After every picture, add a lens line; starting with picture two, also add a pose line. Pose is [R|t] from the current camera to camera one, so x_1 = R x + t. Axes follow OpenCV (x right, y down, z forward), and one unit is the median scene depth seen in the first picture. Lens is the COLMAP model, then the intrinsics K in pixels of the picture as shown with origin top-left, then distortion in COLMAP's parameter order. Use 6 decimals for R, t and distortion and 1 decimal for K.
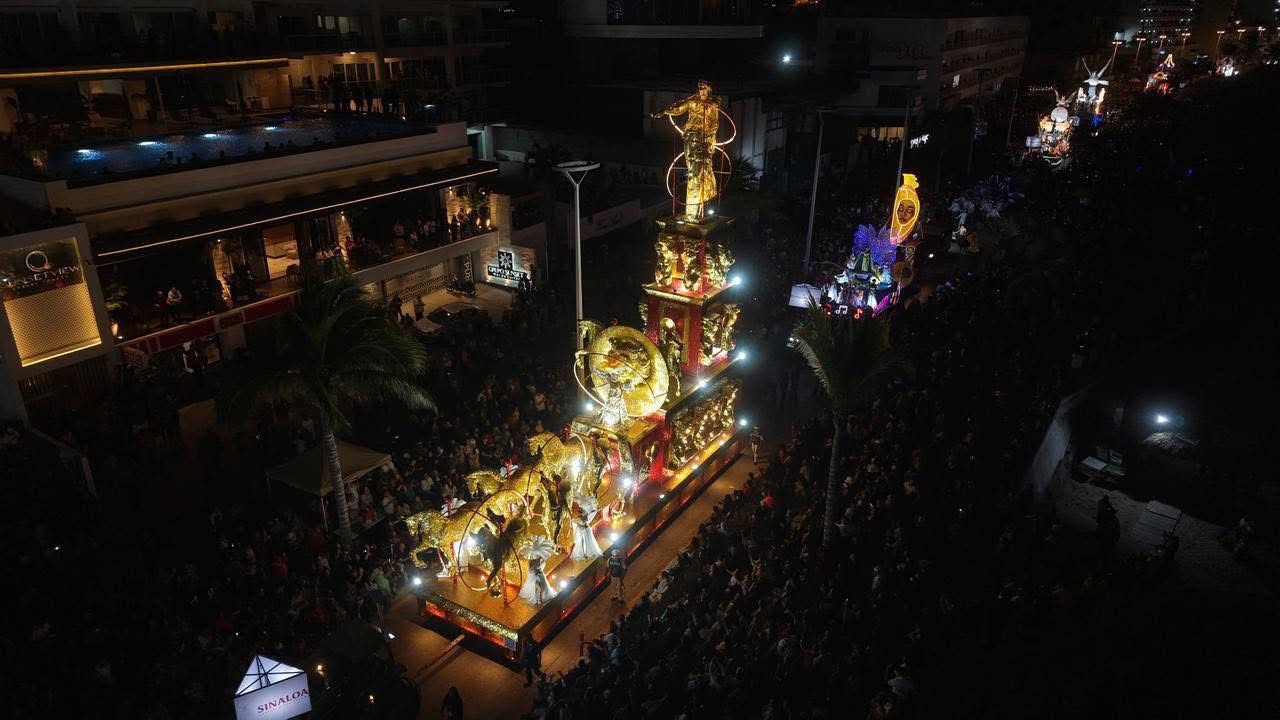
lens RADIAL K [[844.4, 0, 633.3], [0, 844.4, 384.9], [0, 0, 1]] dist [-0.000048, -0.005771]
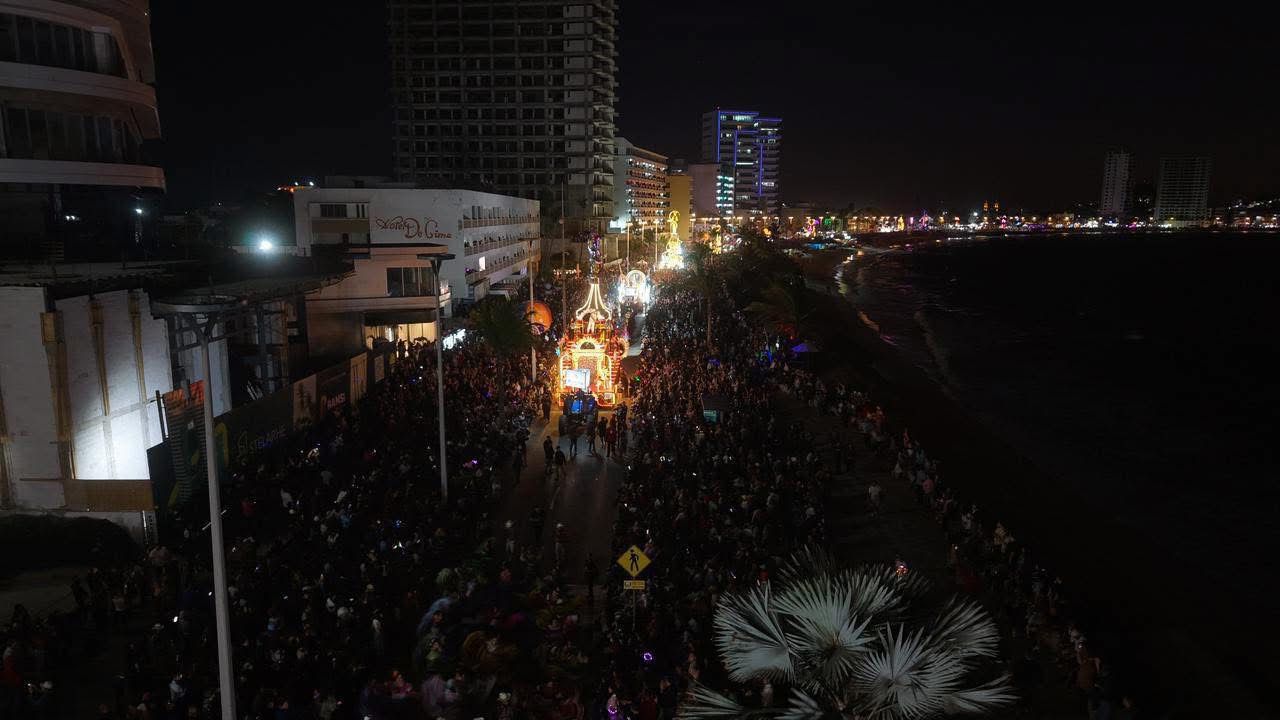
lens RADIAL K [[844.4, 0, 633.3], [0, 844.4, 384.9], [0, 0, 1]] dist [-0.000048, -0.005771]
pose [[0.858445, -0.099881, 0.503087, 0.167424], [0.206141, 0.965337, -0.160094, -0.169746], [-0.469658, 0.241138, 0.849278, 0.527743]]
